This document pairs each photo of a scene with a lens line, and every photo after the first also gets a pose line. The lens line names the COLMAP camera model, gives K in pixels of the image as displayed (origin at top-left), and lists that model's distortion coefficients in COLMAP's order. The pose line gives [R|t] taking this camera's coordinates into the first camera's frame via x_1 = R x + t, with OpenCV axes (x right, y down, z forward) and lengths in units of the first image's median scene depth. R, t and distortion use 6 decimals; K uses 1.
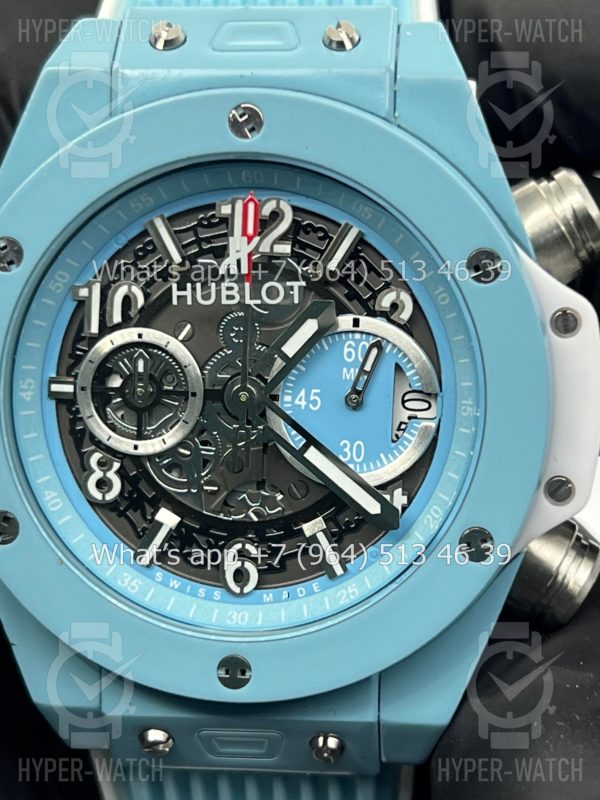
lens RADIAL K [[1841.2, 0, 300.0], [0, 1841.2, 400.0], [0, 0, 1]] dist [0.210603, -0.123840]
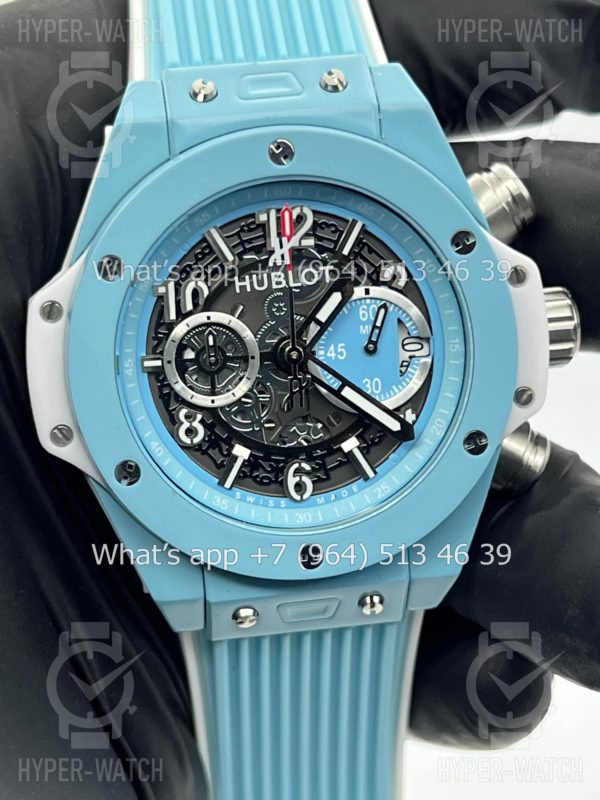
lens RADIAL K [[1841.2, 0, 300.0], [0, 1841.2, 400.0], [0, 0, 1]] dist [0.210603, -0.123840]
pose [[0.973990, -0.114891, 0.195305, -0.289181], [0.106047, 0.992828, 0.055188, -0.042507], [-0.200245, -0.033041, 0.979188, -0.318068]]
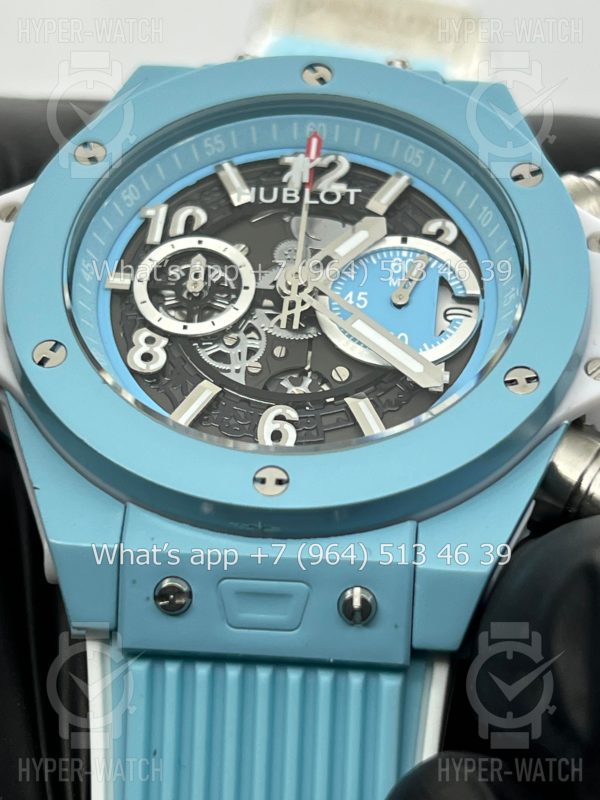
lens RADIAL K [[1841.2, 0, 300.0], [0, 1841.2, 400.0], [0, 0, 1]] dist [0.210603, -0.123840]
pose [[0.995726, 0.090119, 0.020184, -0.042671], [-0.058304, 0.782927, -0.619376, 0.691056], [-0.071620, 0.615552, 0.784835, 0.218568]]
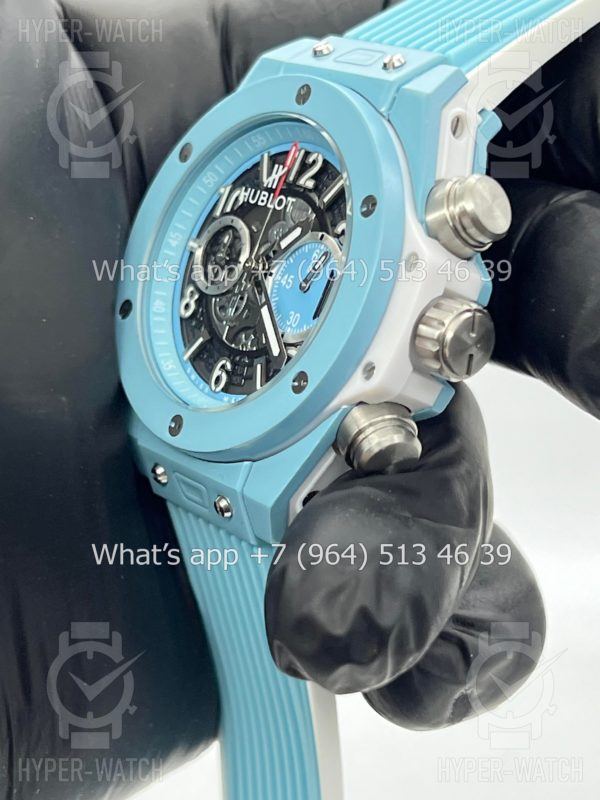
lens RADIAL K [[1841.2, 0, 300.0], [0, 1841.2, 400.0], [0, 0, 1]] dist [0.210603, -0.123840]
pose [[0.677016, 0.260811, -0.688206, 1.075475], [-0.383752, 0.923020, -0.027713, 0.127420], [0.628000, 0.282863, 0.724986, -0.060904]]
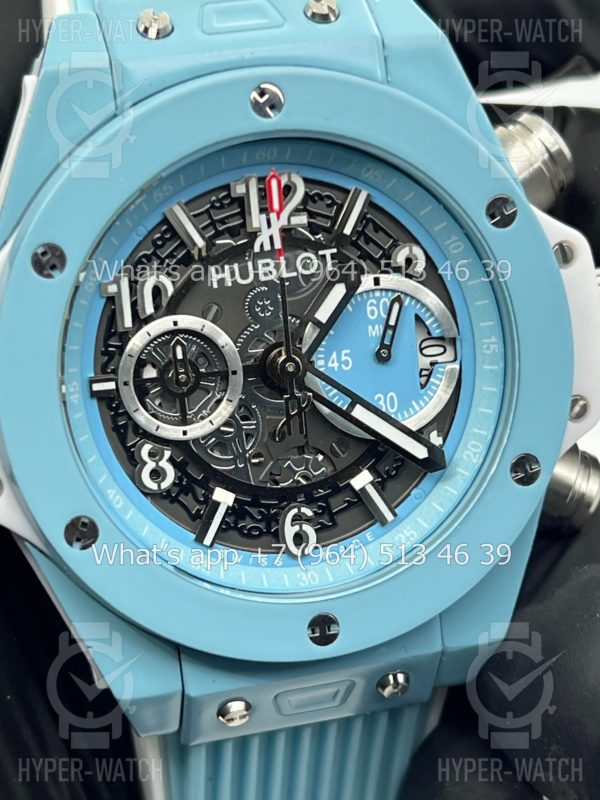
lens RADIAL K [[1841.2, 0, 300.0], [0, 1841.2, 400.0], [0, 0, 1]] dist [0.210603, -0.123840]
pose [[0.938102, -0.155687, 0.309396, -0.342473], [0.145507, 0.987779, 0.055863, -0.039864], [-0.314312, -0.007386, 0.949291, 0.017040]]
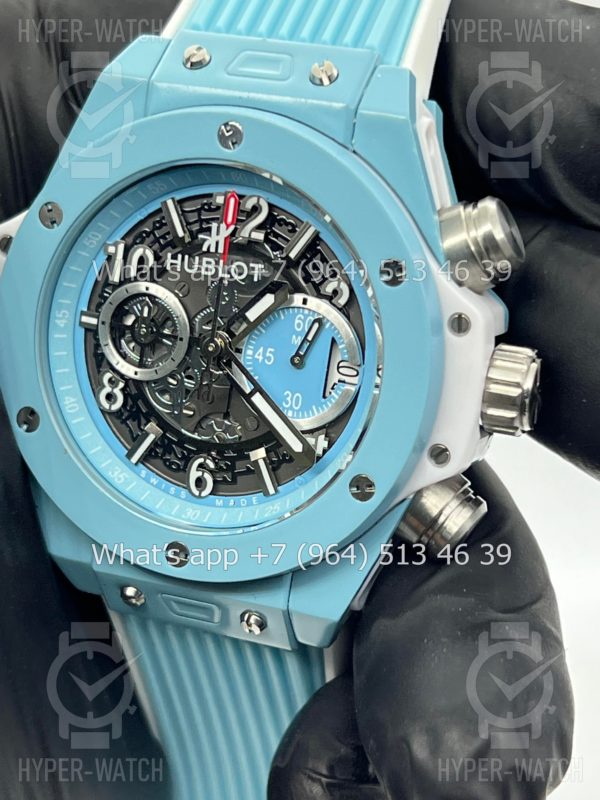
lens RADIAL K [[1841.2, 0, 300.0], [0, 1841.2, 400.0], [0, 0, 1]] dist [0.210603, -0.123840]
pose [[0.960236, 0.144410, -0.238940, 0.337276], [-0.125240, 0.987698, 0.093635, -0.092379], [0.249522, -0.059987, 0.966509, -0.229928]]
